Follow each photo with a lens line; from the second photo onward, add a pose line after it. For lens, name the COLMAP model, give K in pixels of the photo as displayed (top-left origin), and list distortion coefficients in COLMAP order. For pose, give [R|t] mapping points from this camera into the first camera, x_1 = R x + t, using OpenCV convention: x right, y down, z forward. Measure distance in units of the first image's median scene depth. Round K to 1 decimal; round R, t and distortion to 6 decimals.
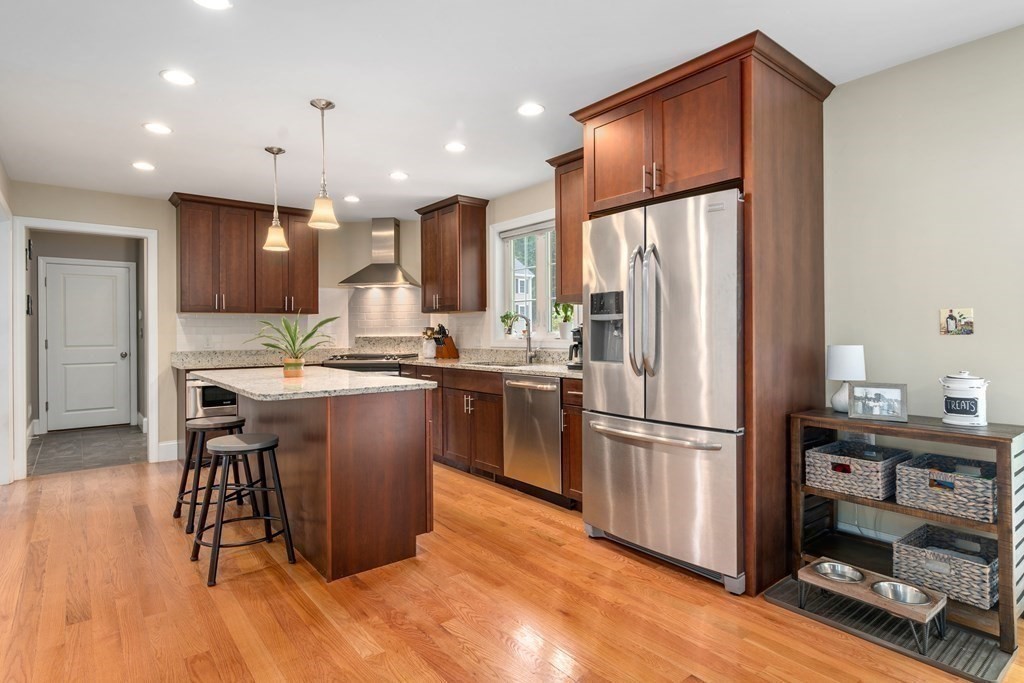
lens RADIAL K [[542.4, 0, 510.4], [0, 542.4, 332.1], [0, 0, 1]] dist [0.003181, 0.001362]
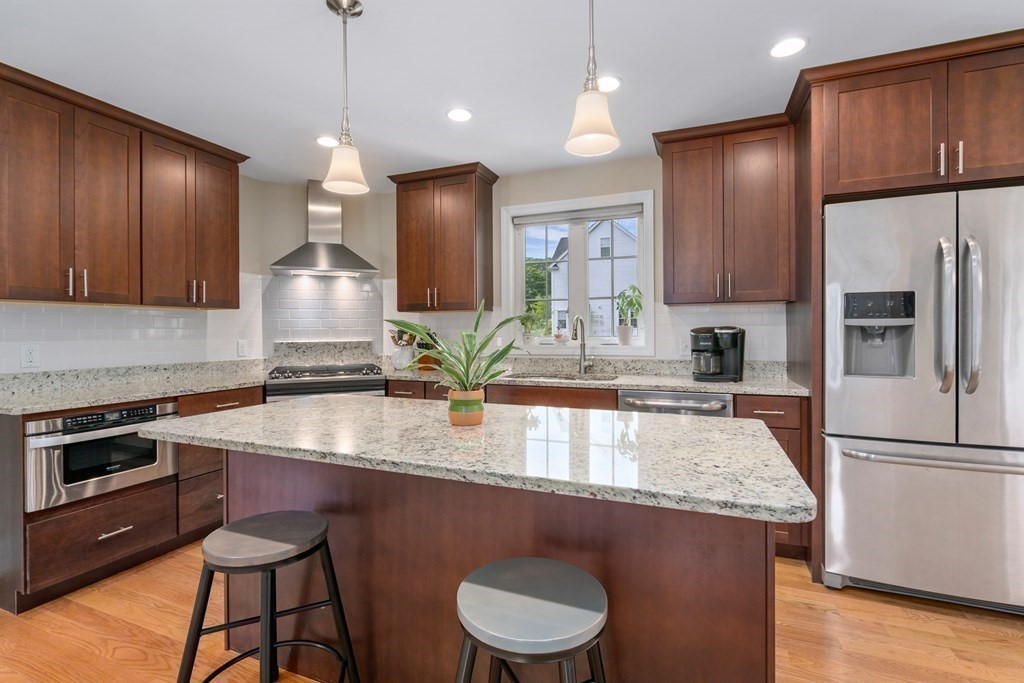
lens RADIAL K [[470.3, 0, 510.4], [0, 470.3, 331.2], [0, 0, 1]] dist [-0.002163, 0.000066]
pose [[0.874775, 0.003320, 0.484518, -0.670409], [-0.001677, 0.999991, -0.003824, -0.009780], [-0.484526, 0.002532, 0.874773, 0.660119]]
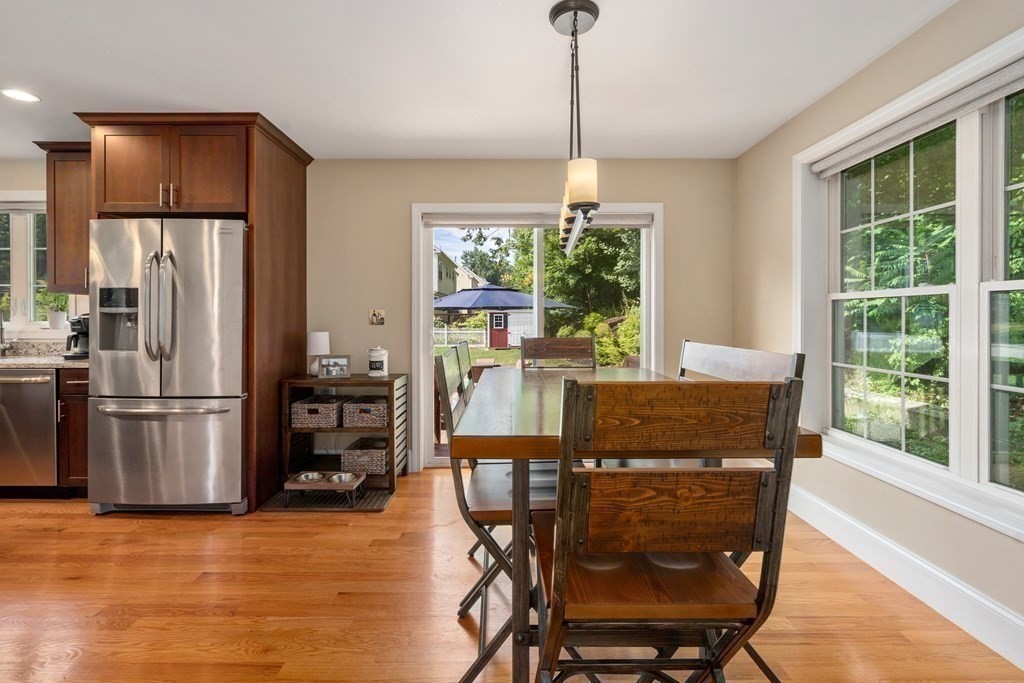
lens RADIAL K [[474.1, 0, 510.4], [0, 474.1, 319.1], [0, 0, 1]] dist [-0.001396, 0.000044]
pose [[0.624384, 0.004581, 0.781104, -0.080859], [-0.005385, 0.999984, -0.001560, -0.012173], [-0.781099, -0.003232, 0.624399, -0.234303]]
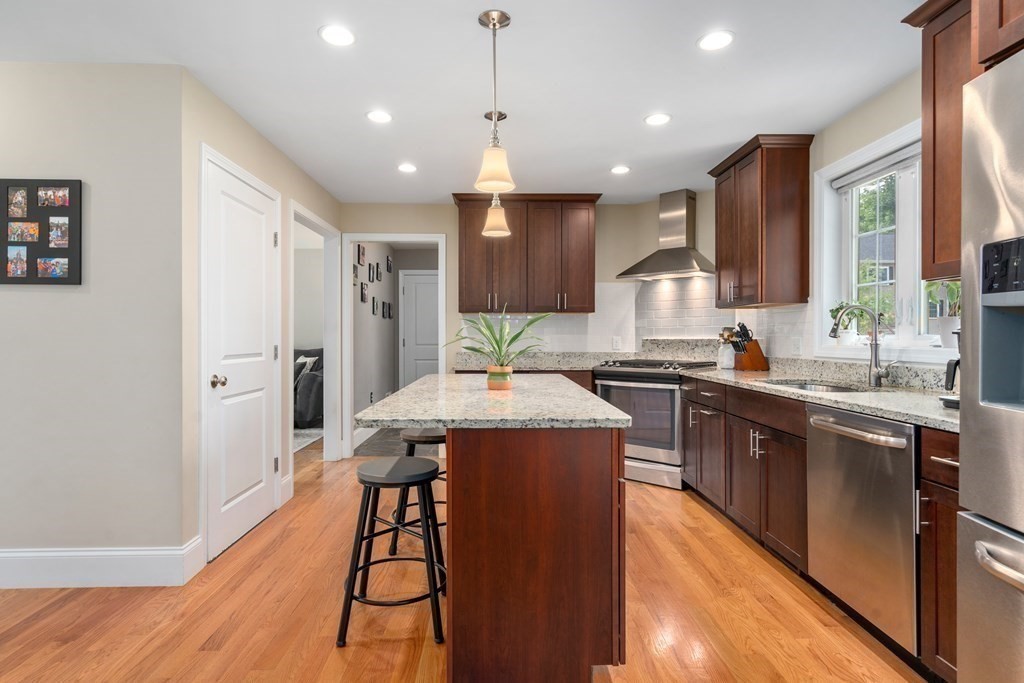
lens RADIAL K [[533.3, 0, 509.4], [0, 533.3, 337.0], [0, 0, 1]] dist [0.001581, 0.000635]
pose [[0.794547, 0.007602, -0.607155, 0.113138], [-0.004003, 0.999965, 0.007283, 0.000404], [0.607190, -0.003356, 0.794550, 0.462519]]
